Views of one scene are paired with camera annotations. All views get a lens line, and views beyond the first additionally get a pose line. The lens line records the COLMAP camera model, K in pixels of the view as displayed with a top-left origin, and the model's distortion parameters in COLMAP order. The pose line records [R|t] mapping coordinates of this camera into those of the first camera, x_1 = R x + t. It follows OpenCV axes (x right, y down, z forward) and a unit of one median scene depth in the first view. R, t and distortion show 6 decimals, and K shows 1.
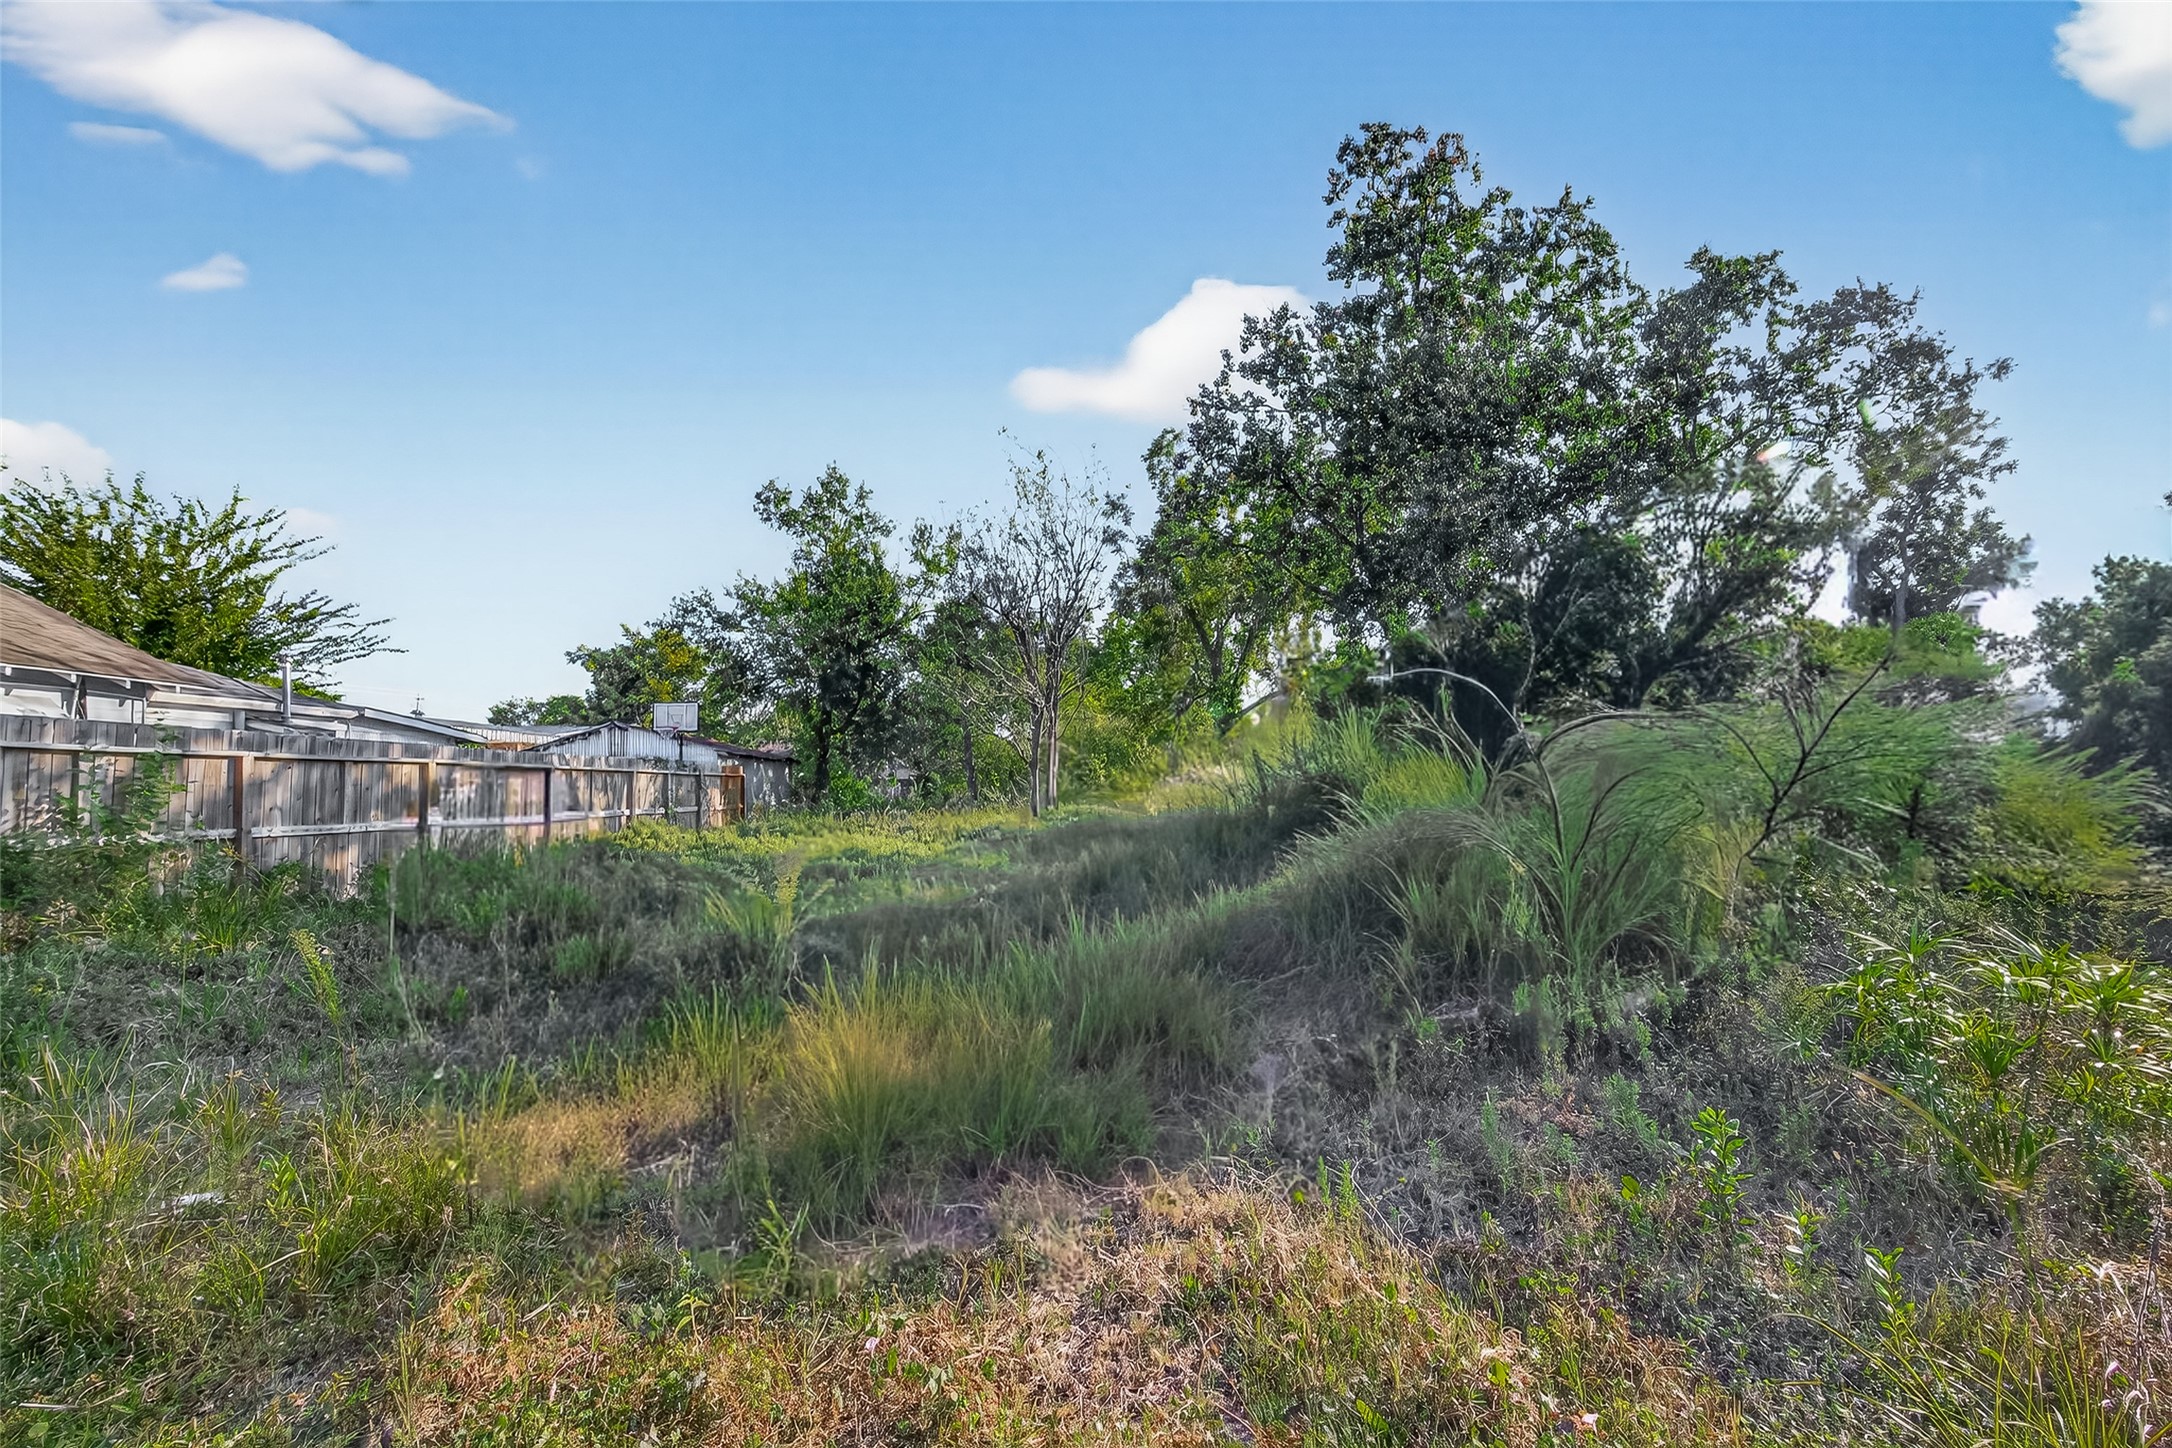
lens RADIAL K [[834.1, 0, 1086.1], [0, 834.1, 789.0], [0, 0, 1]] dist [-0.000796, -0.000073]
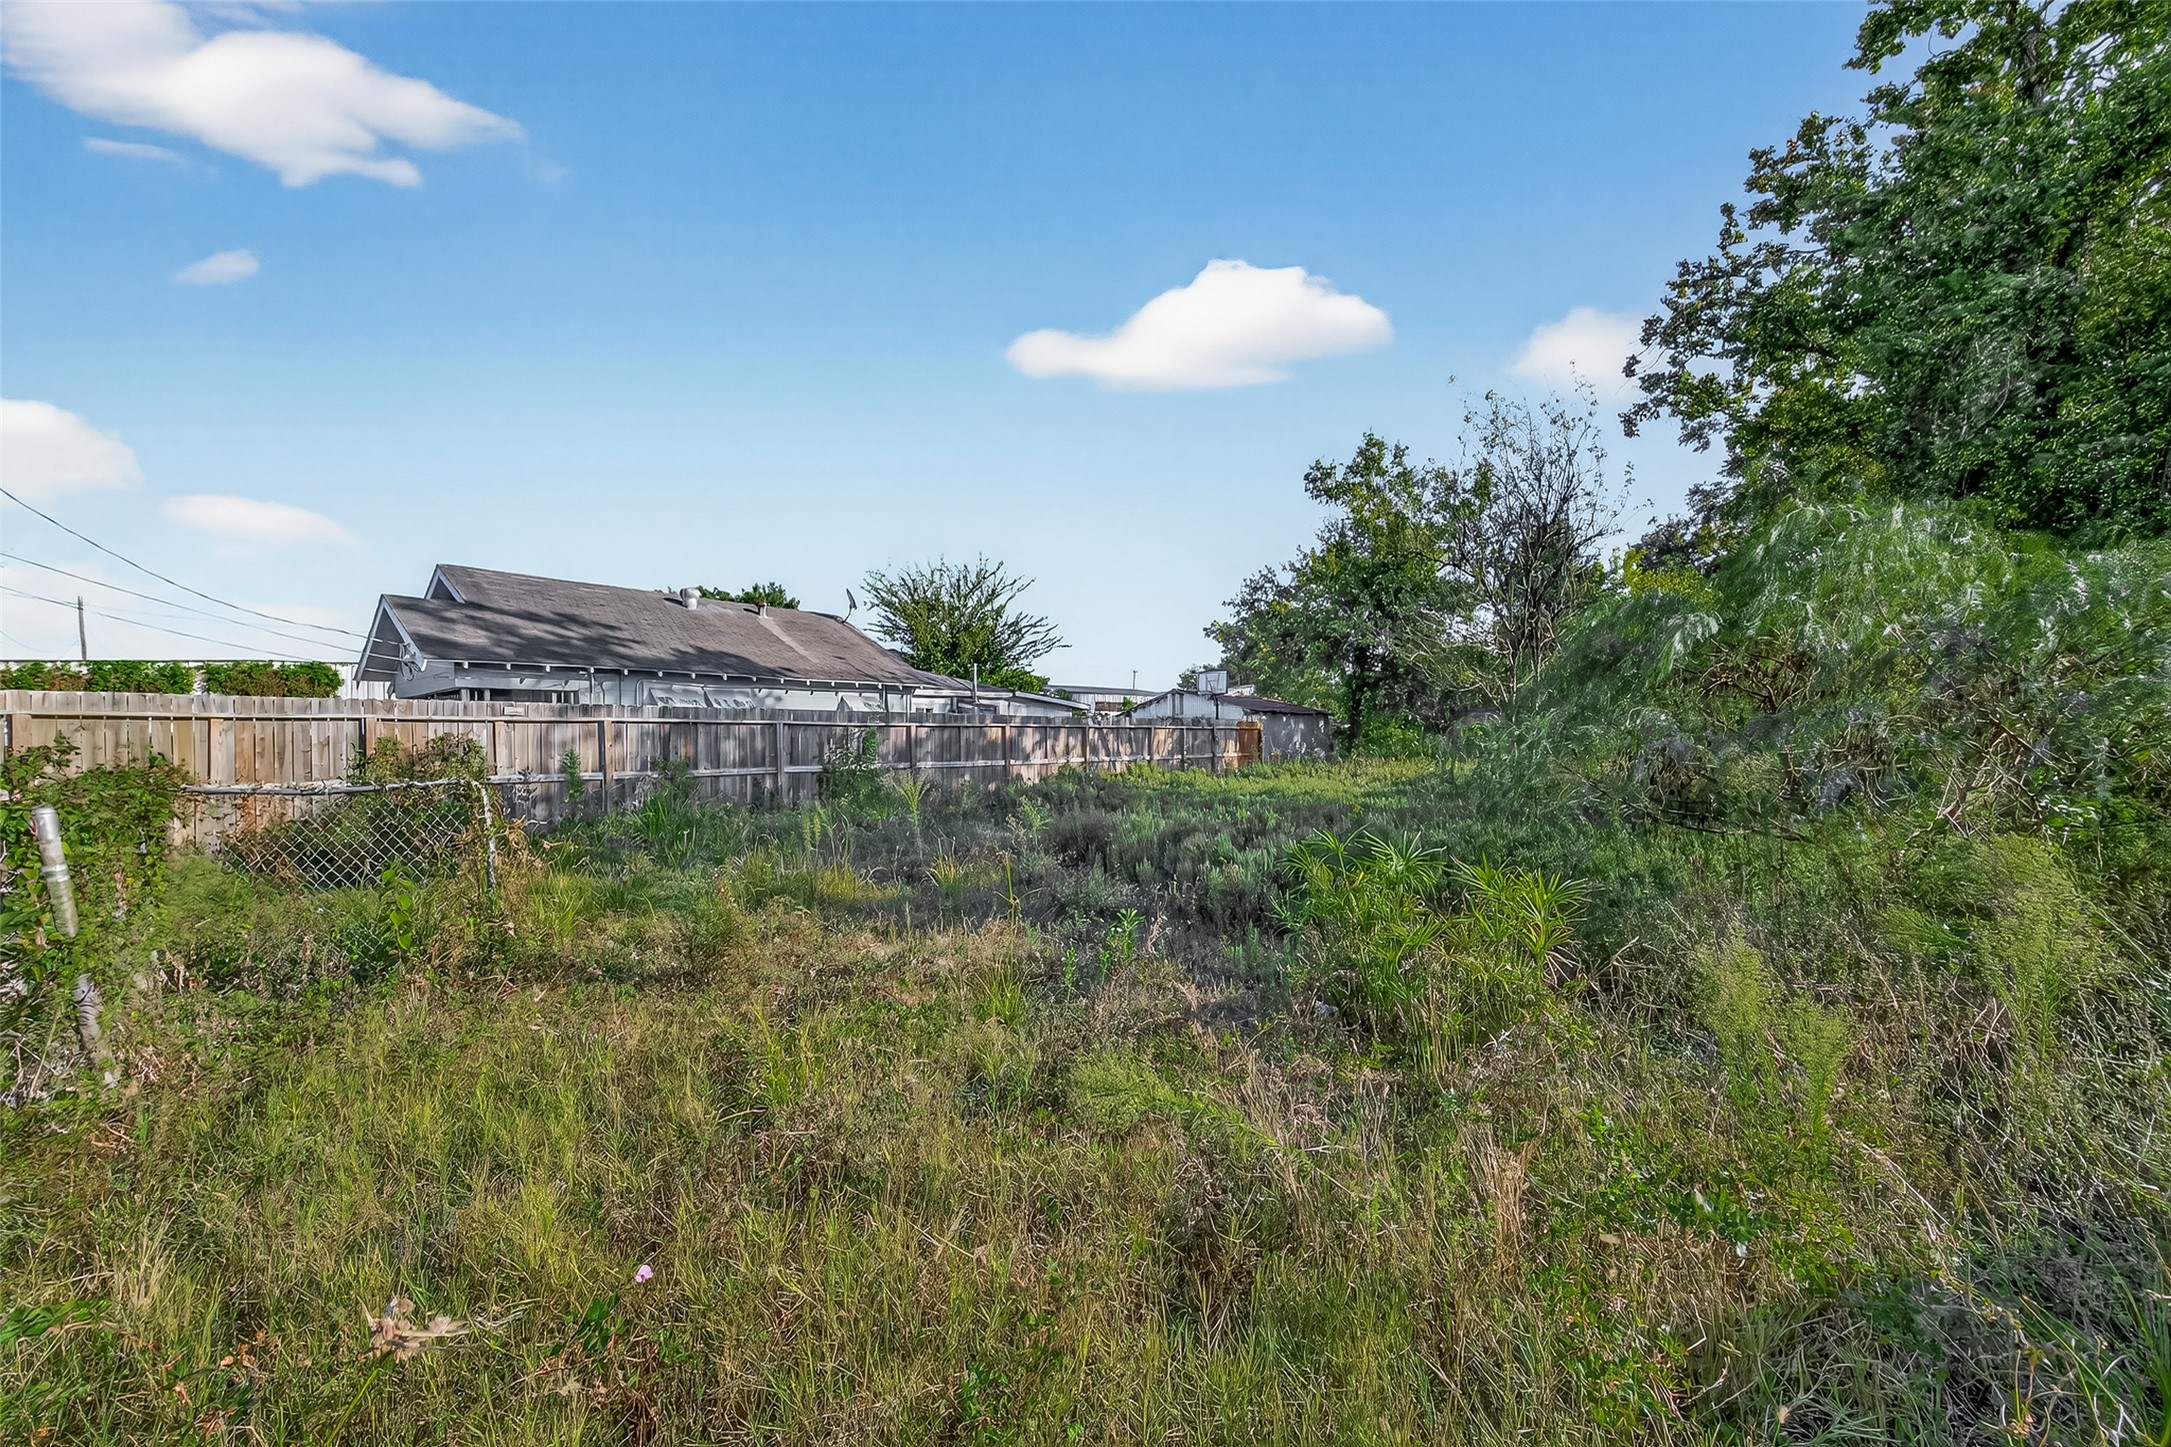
lens RADIAL K [[833.8, 0, 1085.6], [0, 833.8, 788.4], [0, 0, 1]] dist [-0.000796, -0.000073]
pose [[0.730182, 0.031230, -0.682539, 0.239544], [0.009268, 0.998410, 0.055598, 0.000884], [0.683190, -0.046922, 0.728731, -0.053101]]
